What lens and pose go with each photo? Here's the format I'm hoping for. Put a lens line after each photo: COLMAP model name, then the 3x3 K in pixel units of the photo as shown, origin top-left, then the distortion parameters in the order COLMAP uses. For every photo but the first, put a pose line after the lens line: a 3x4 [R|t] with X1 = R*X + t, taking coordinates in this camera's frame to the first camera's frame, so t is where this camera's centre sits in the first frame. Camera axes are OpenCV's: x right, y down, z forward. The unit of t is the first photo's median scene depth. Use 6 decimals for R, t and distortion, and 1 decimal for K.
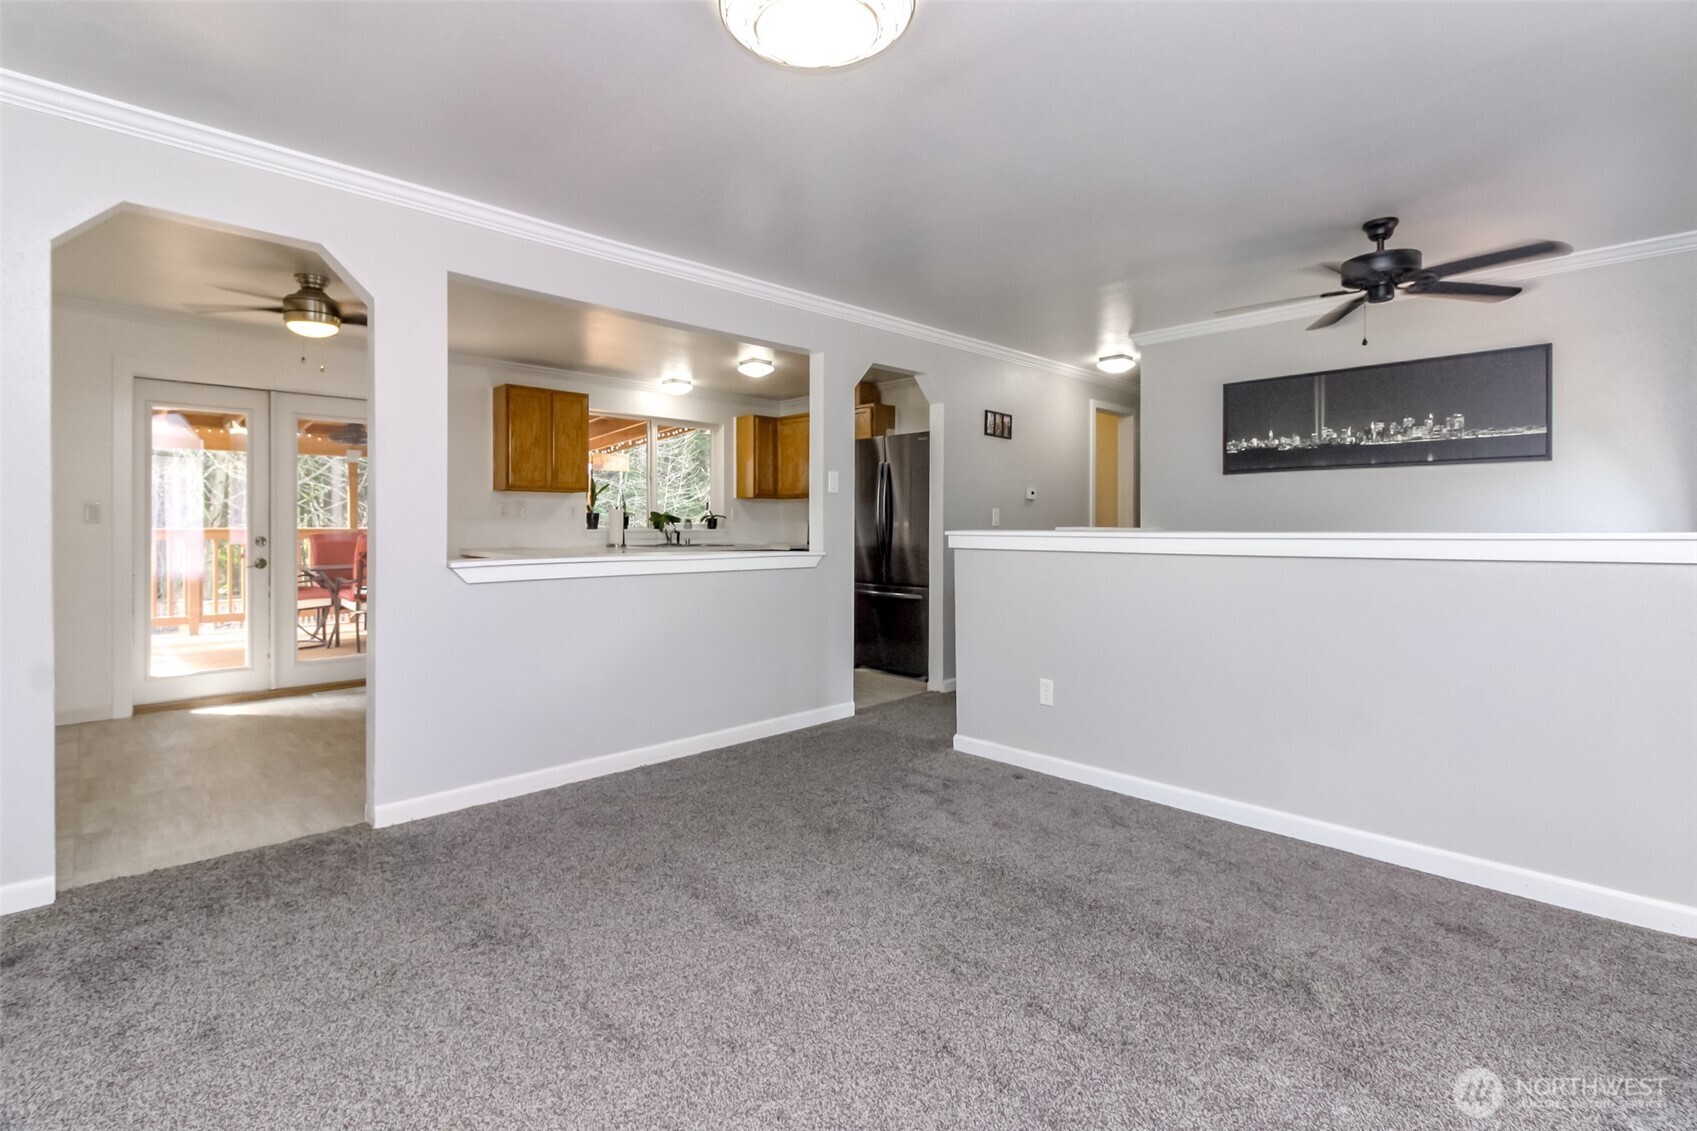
lens RADIAL K [[774.0, 0, 847.0], [0, 774.0, 522.4], [0, 0, 1]] dist [0.006241, -0.004052]
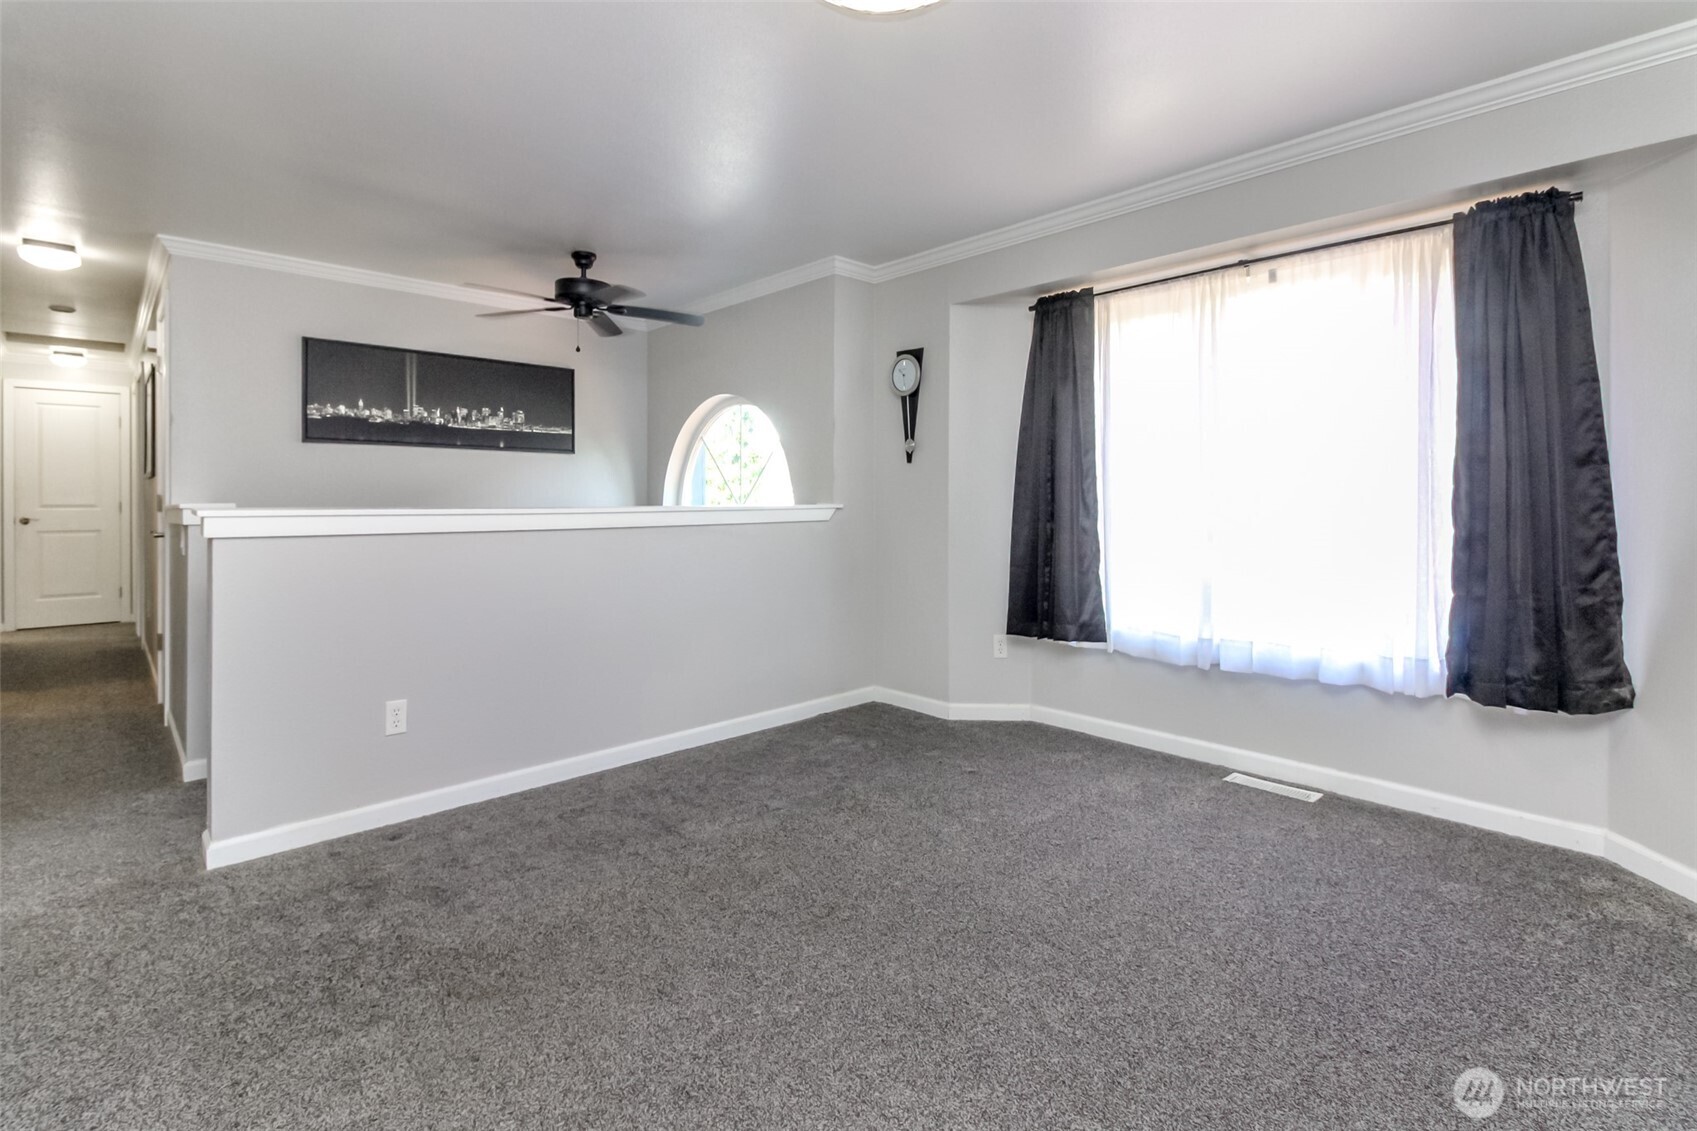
lens RADIAL K [[774.0, 0, 848.5], [0, 774.0, 493.6], [0, 0, 1]] dist [0.006241, -0.004052]
pose [[0.021301, 0.009927, 0.999724, -0.406332], [-0.004221, 0.999943, -0.009840, 0.001740], [-0.999764, -0.004010, 0.021341, 0.424961]]
